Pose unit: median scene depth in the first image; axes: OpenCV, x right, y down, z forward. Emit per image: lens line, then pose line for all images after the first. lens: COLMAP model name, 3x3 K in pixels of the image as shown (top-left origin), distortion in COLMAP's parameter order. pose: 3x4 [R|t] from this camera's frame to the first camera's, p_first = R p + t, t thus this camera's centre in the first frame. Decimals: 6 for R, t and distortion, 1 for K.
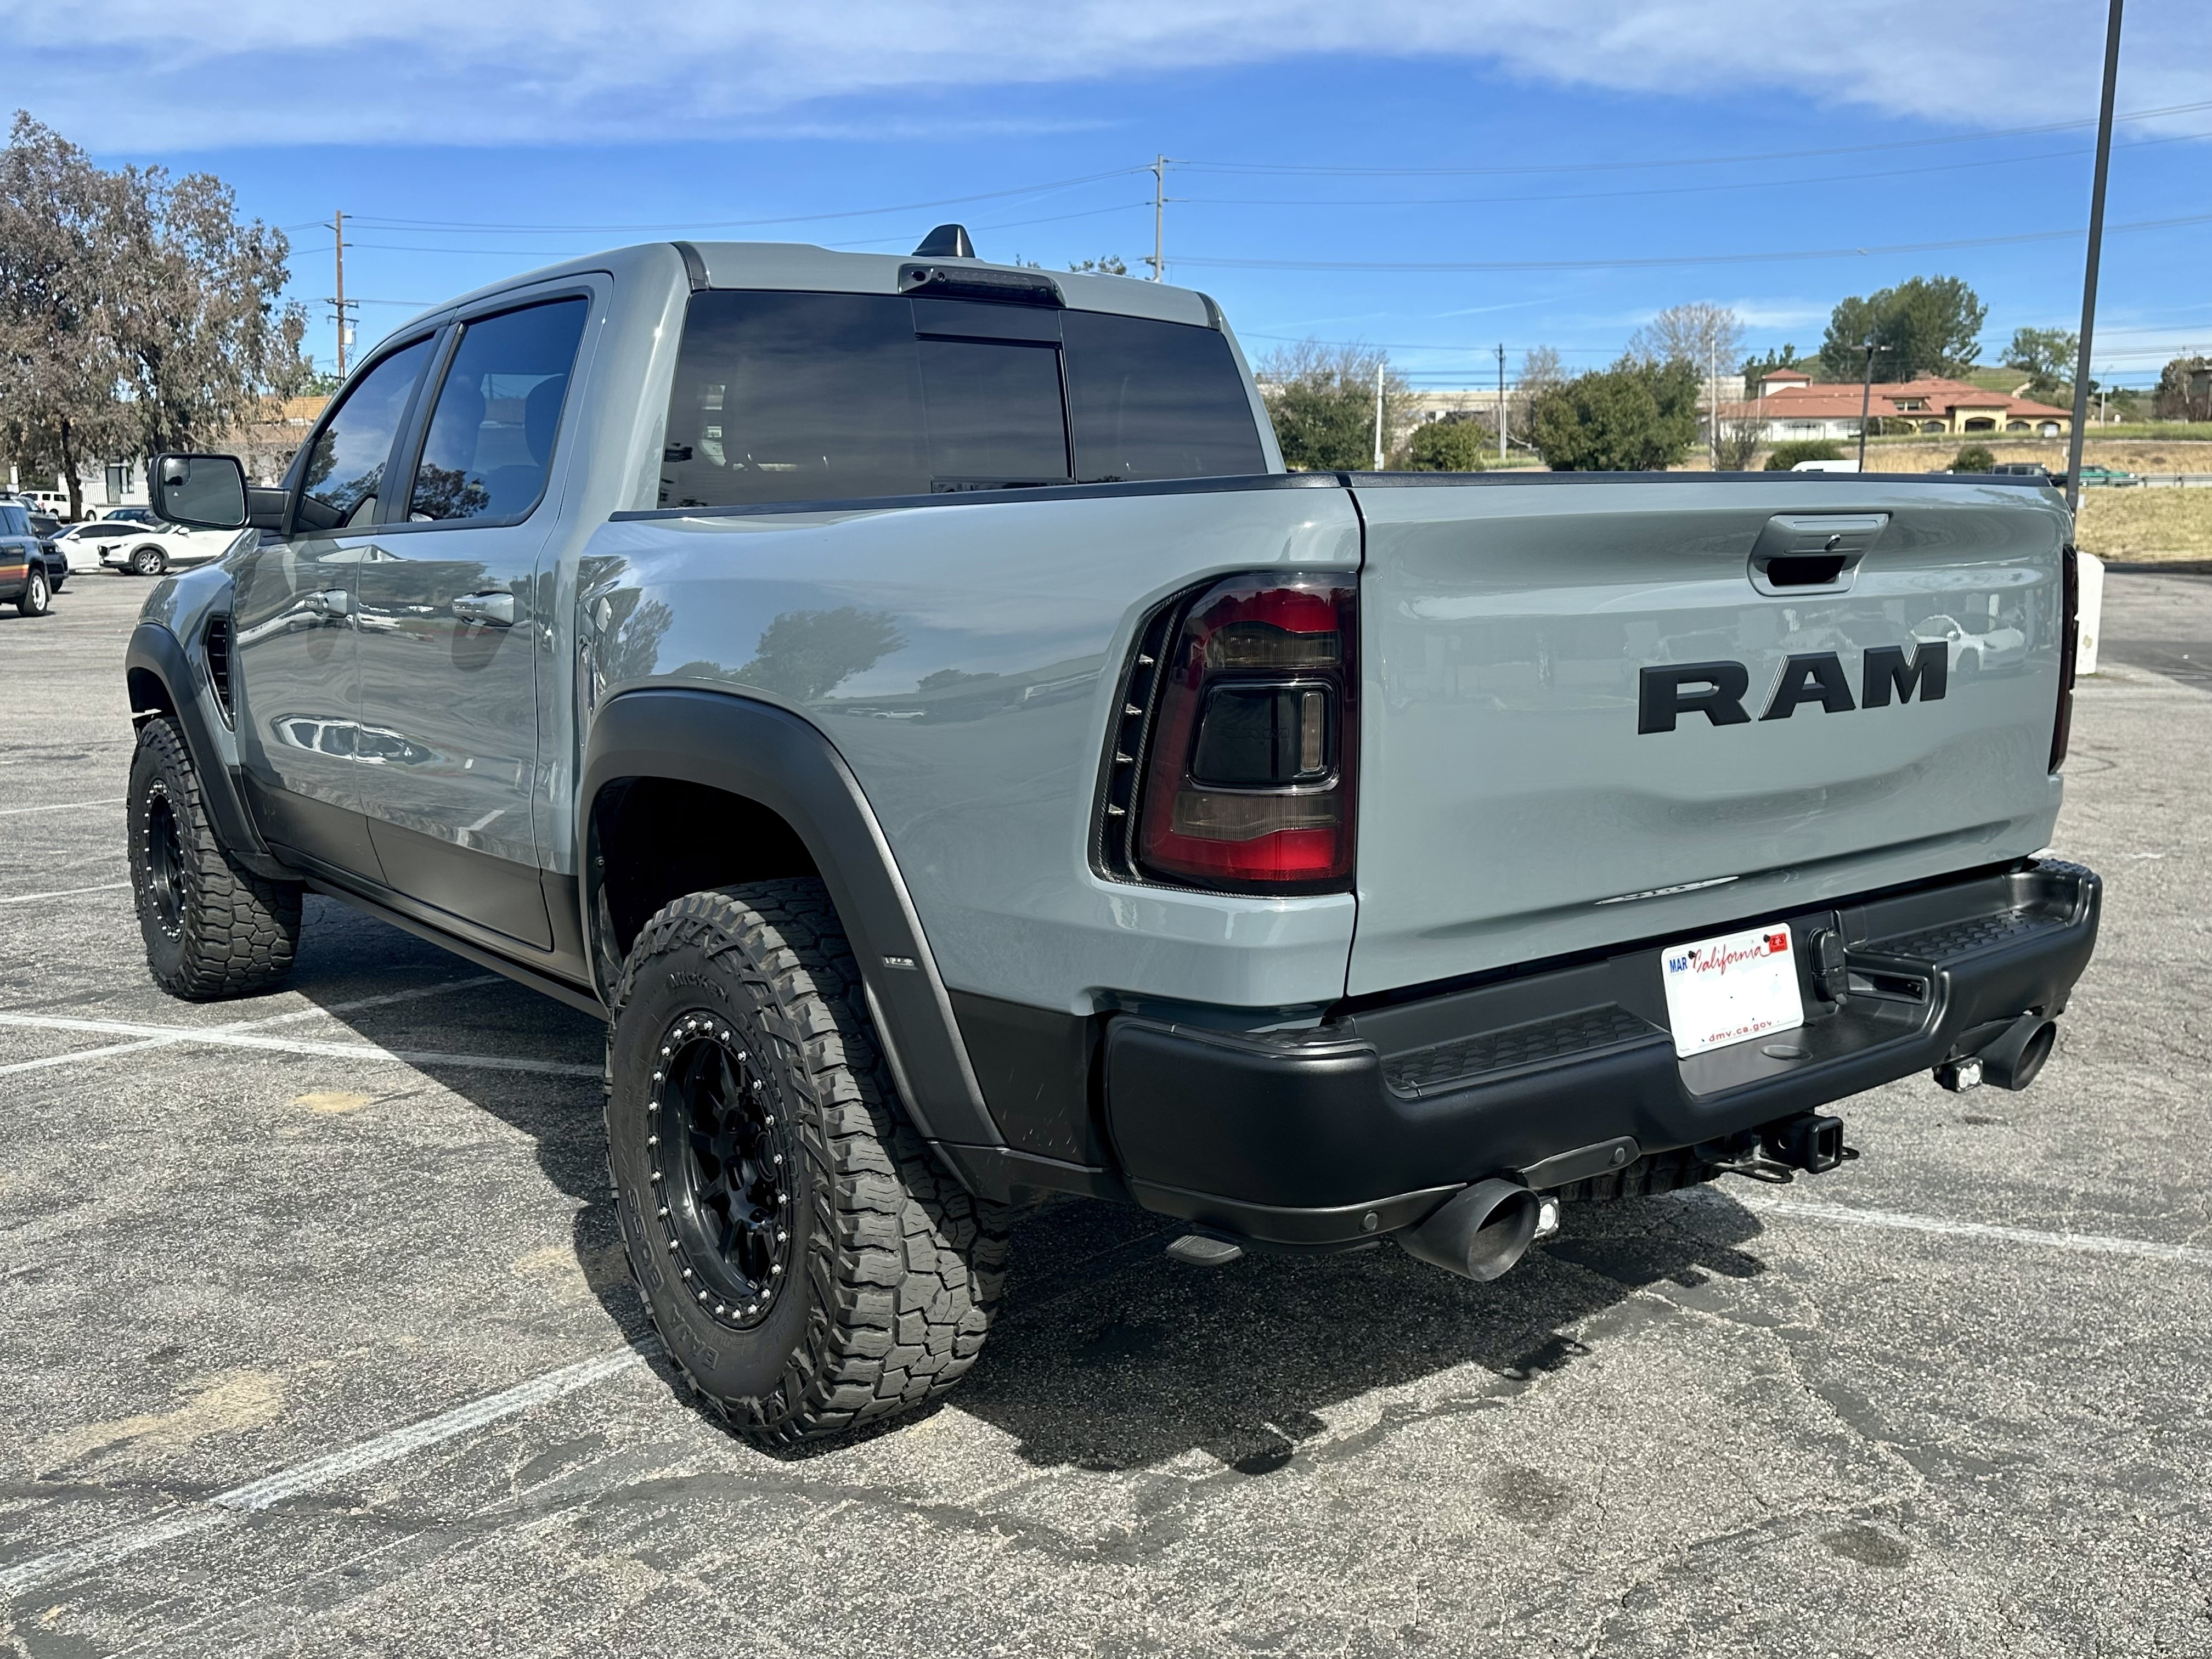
lens RADIAL K [[1928.7, 0, 1090.0], [0, 1928.7, 805.8], [0, 0, 1]] dist [0.120636, -0.220985]
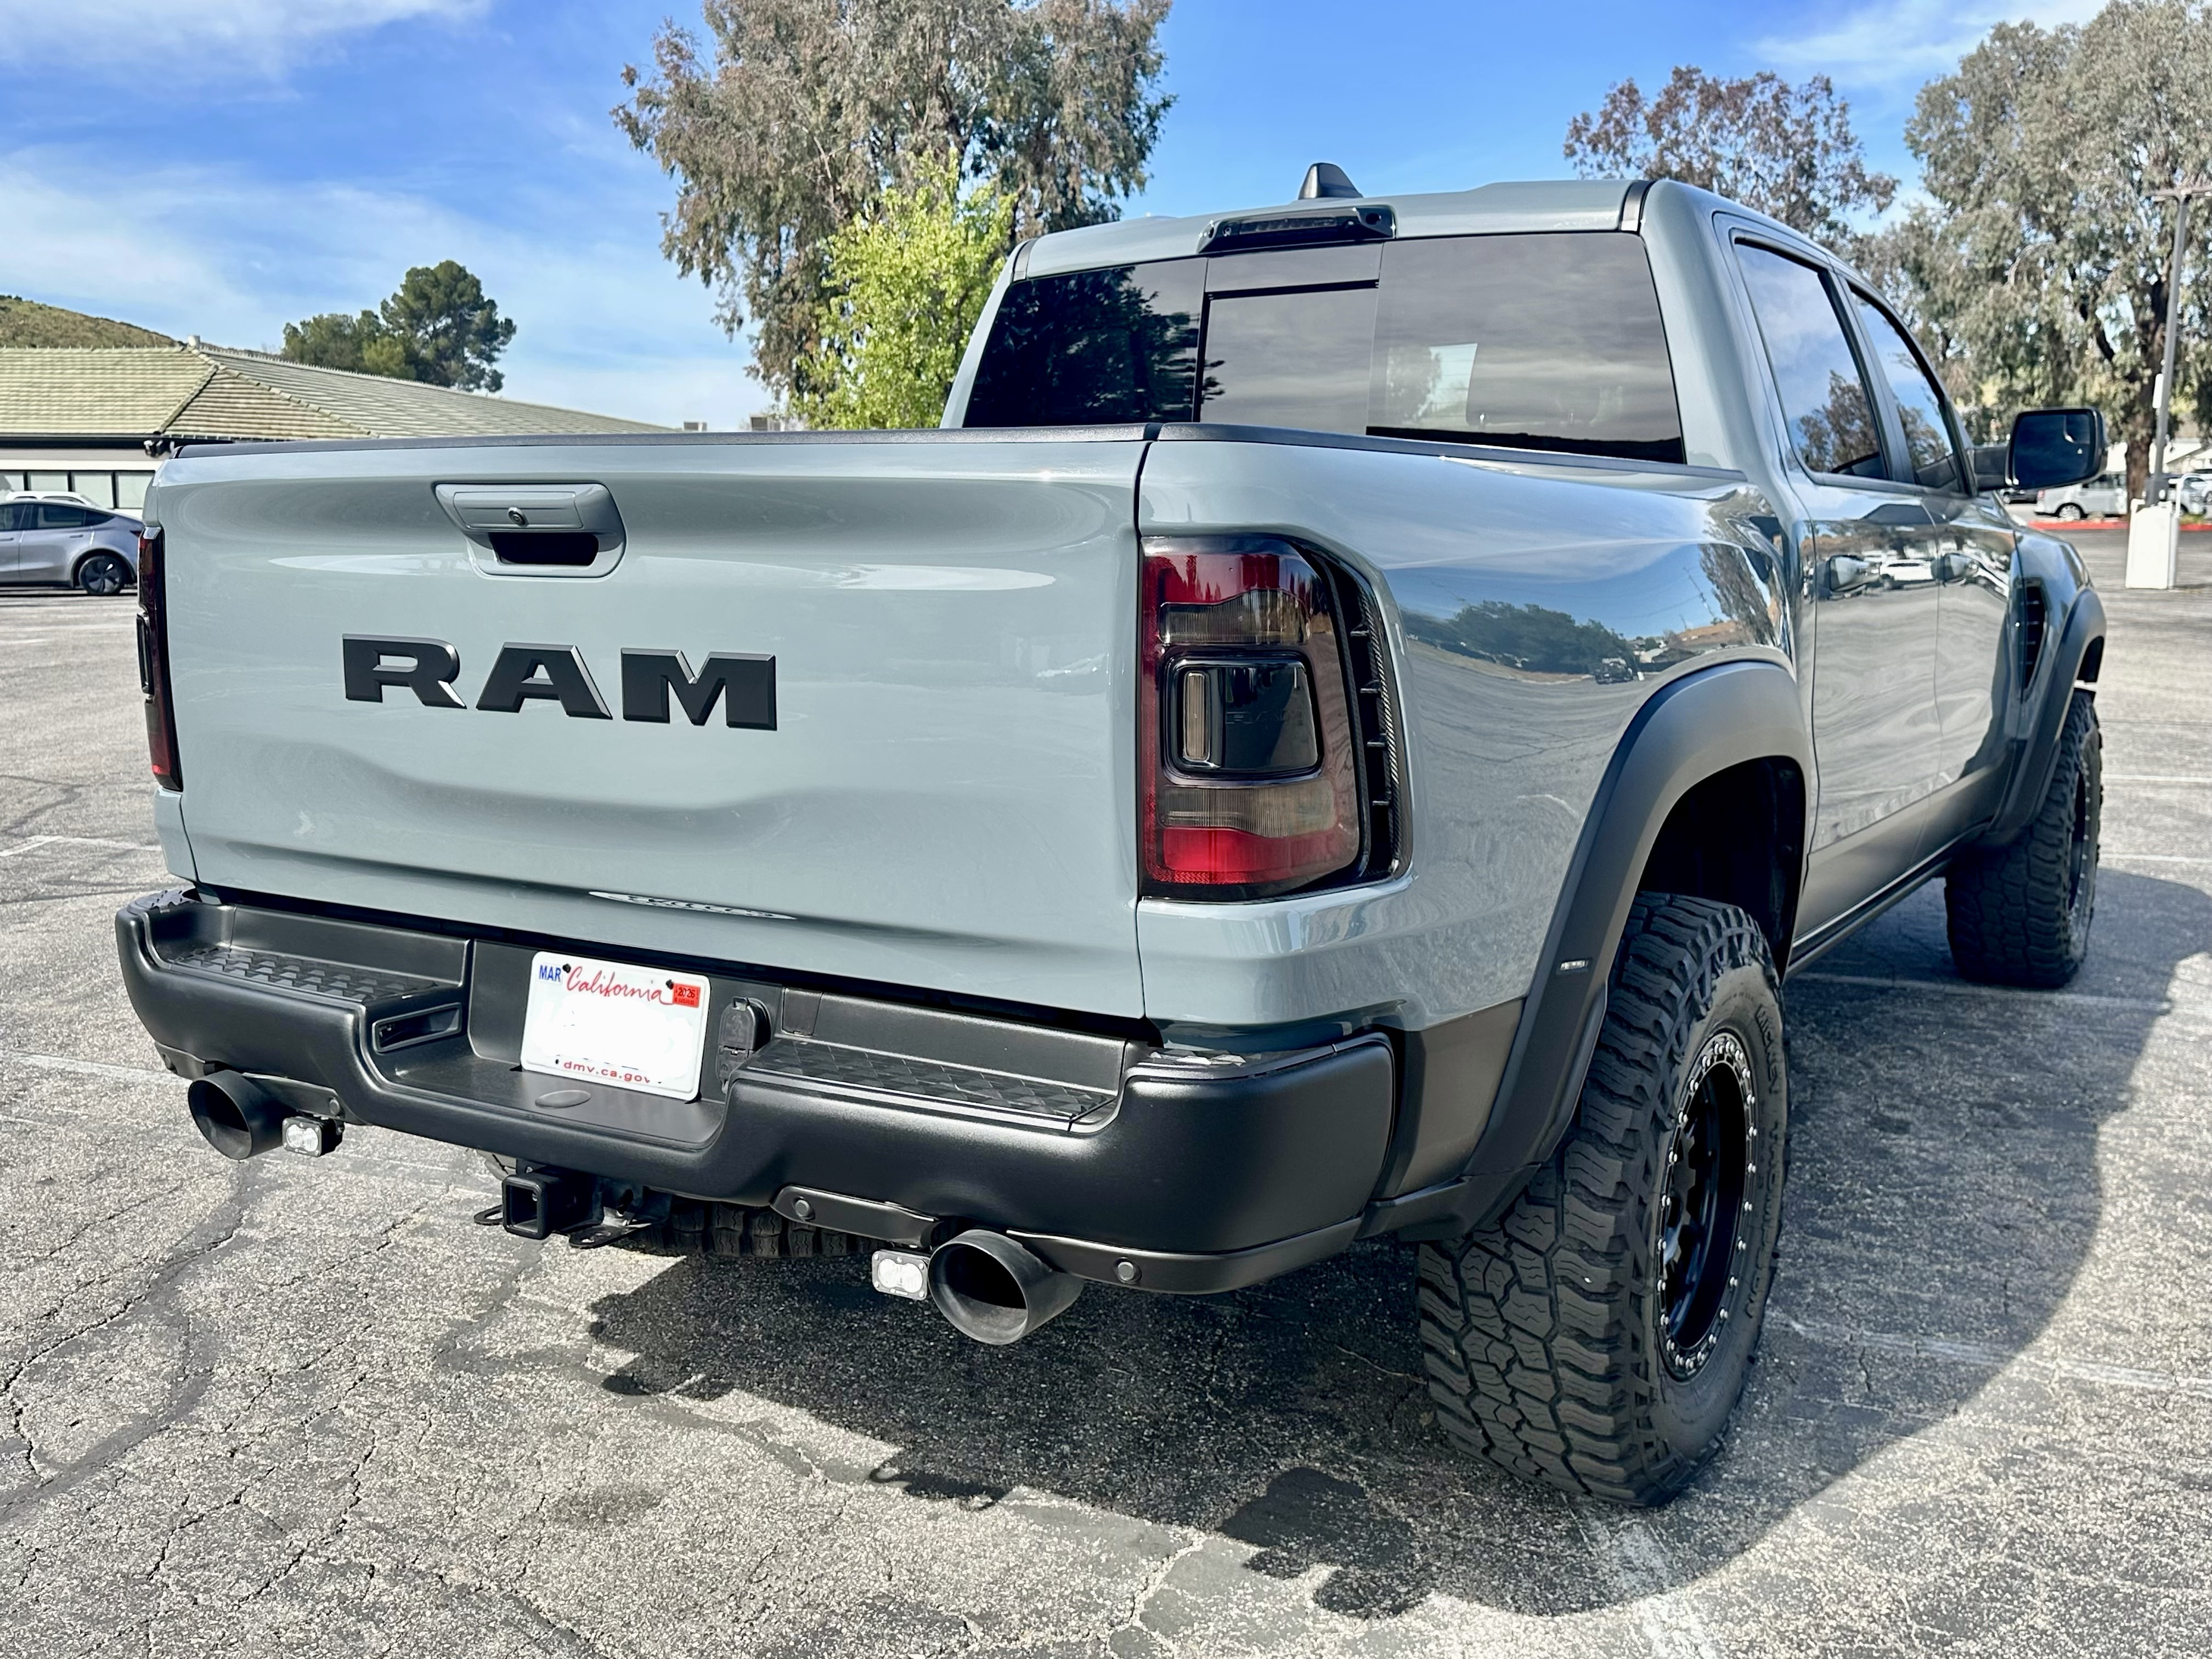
lens RADIAL K [[2058.4, 0, 1093.0], [0, 2058.4, 818.2], [0, 0, 1]] dist [0.162456, -0.321197]
pose [[0.347214, 0.147108, -0.926176, 1.047839], [-0.135931, 0.985085, 0.105505, -0.104934], [0.927882, 0.089263, 0.362032, 0.711271]]
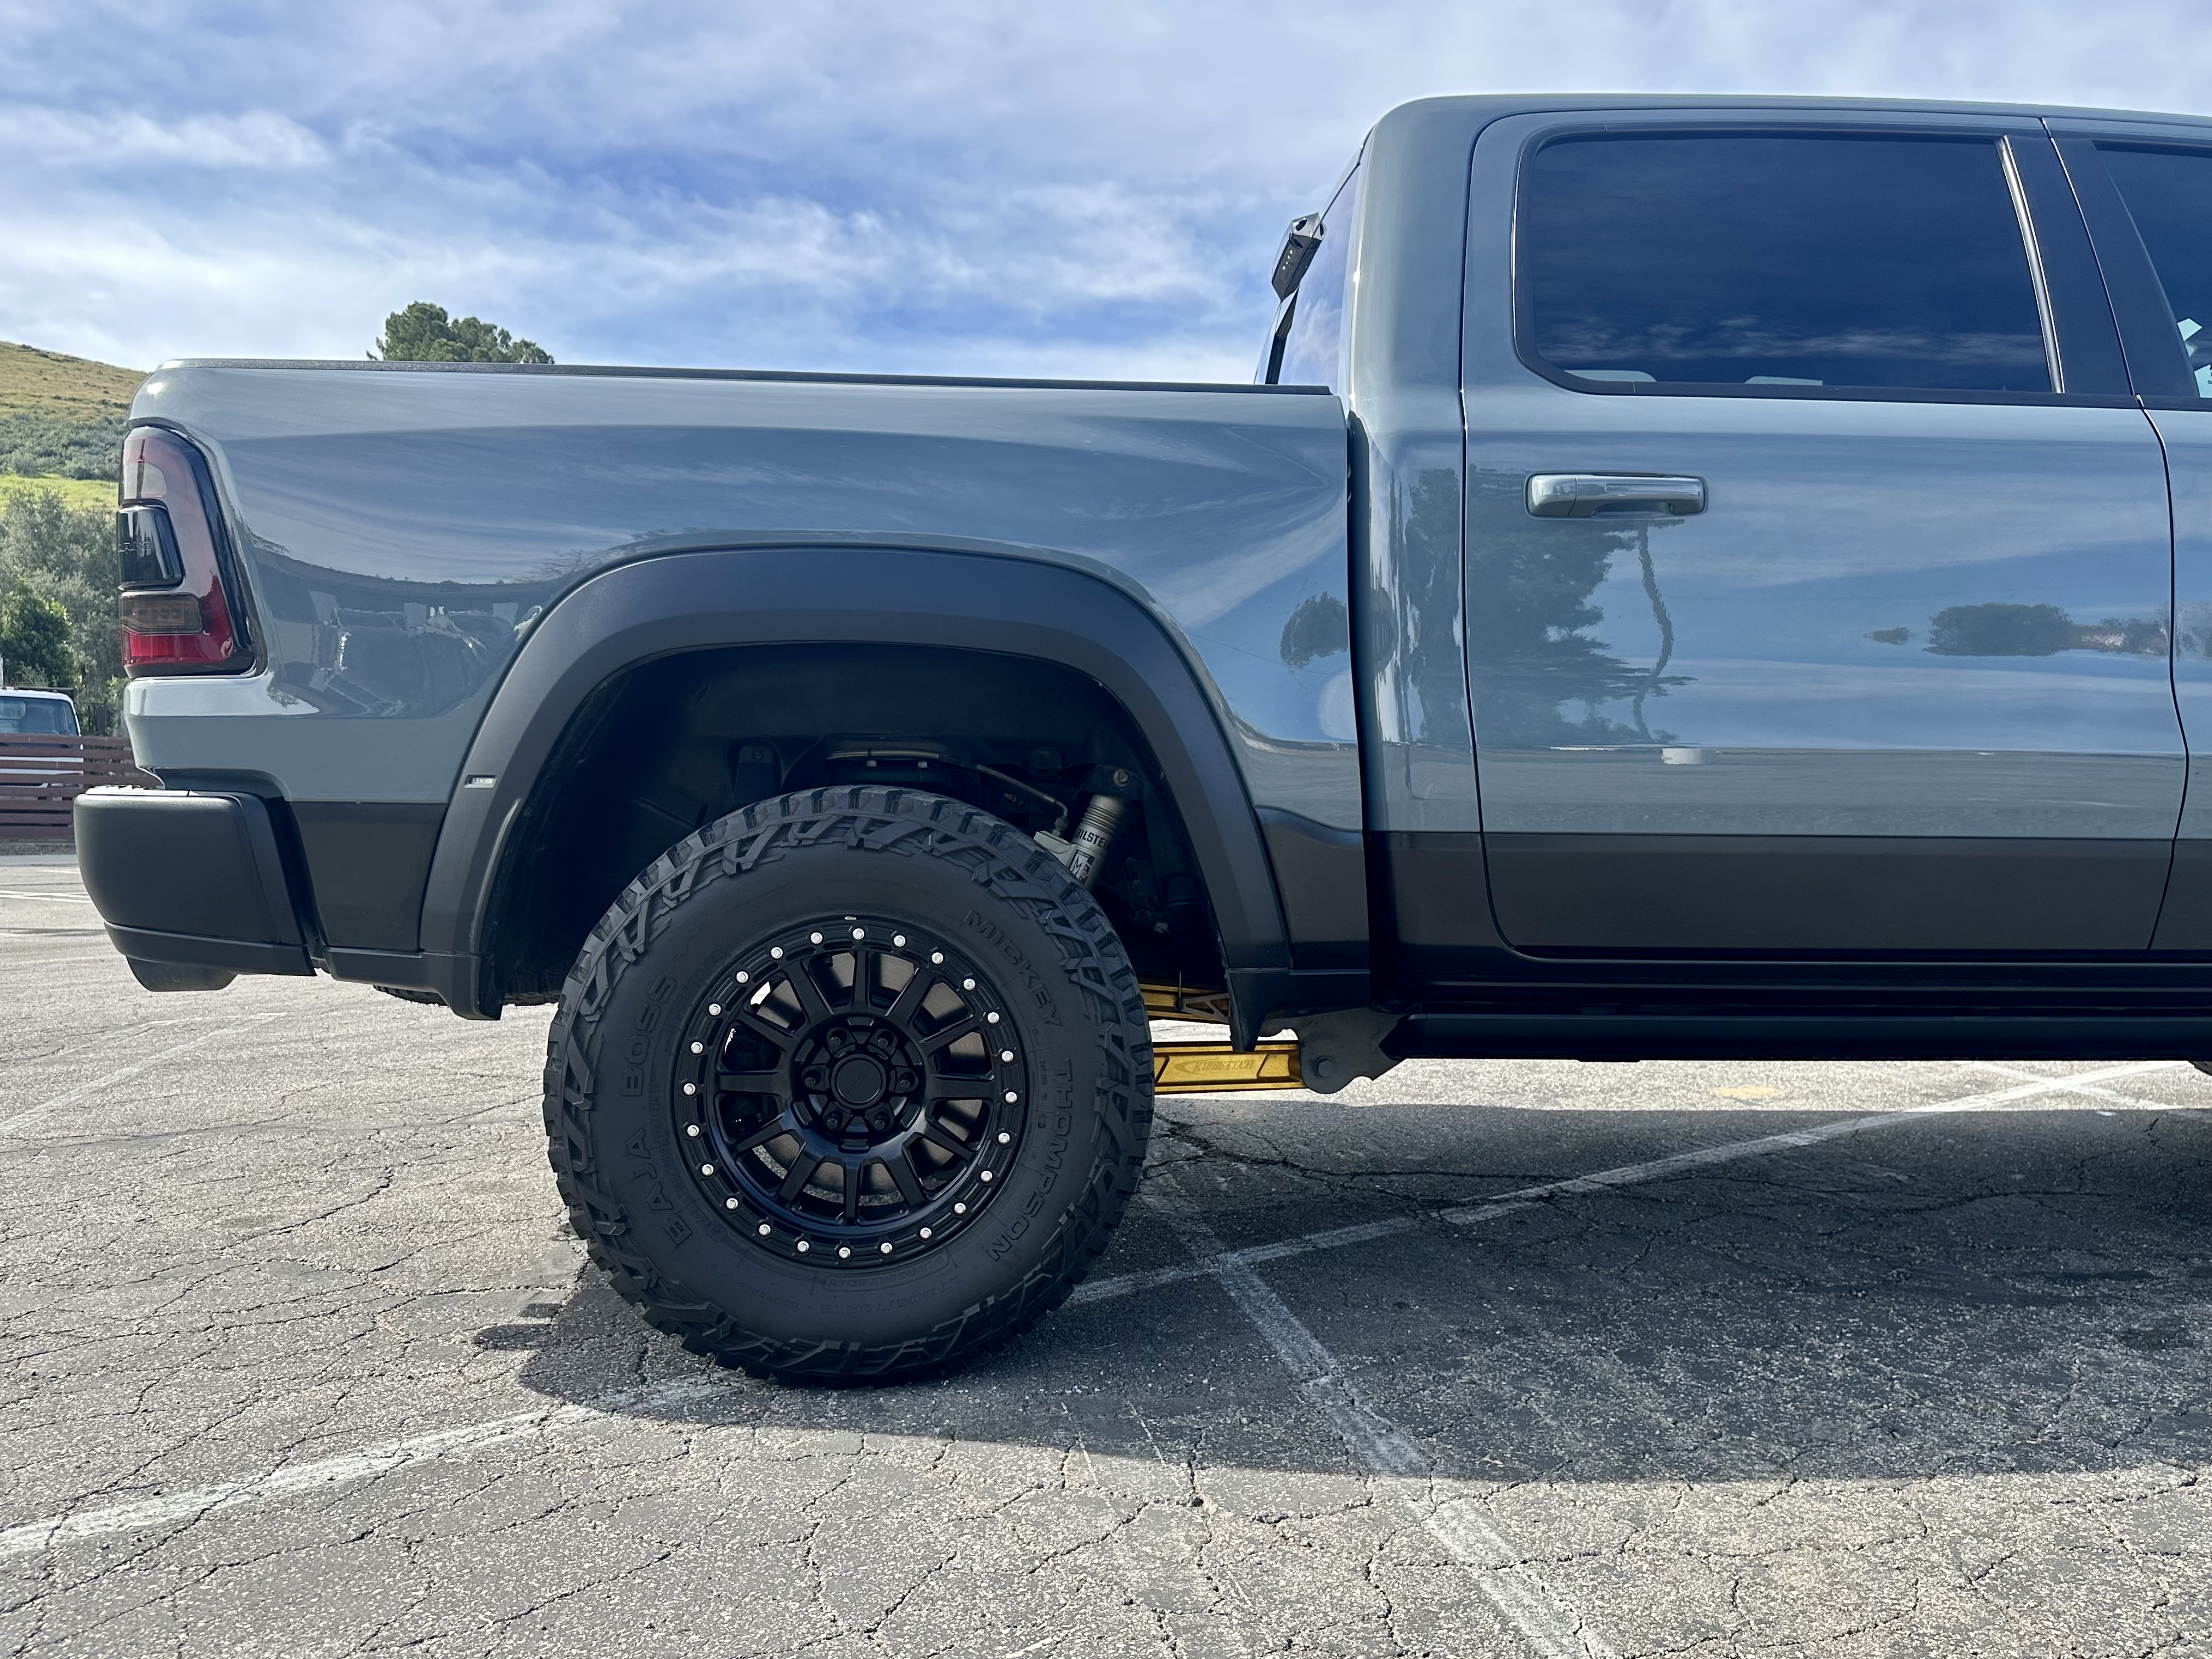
lens RADIAL K [[1704.6, 0, 1106.0], [0, 1704.6, 829.5], [0, 0, 1]] dist [0.070375, -0.092447]
pose [[-0.580572, 0.027023, -0.813761, 0.868783], [-0.107015, 0.988246, 0.109167, -0.088099], [0.807146, 0.150464, -0.570856, 1.726680]]
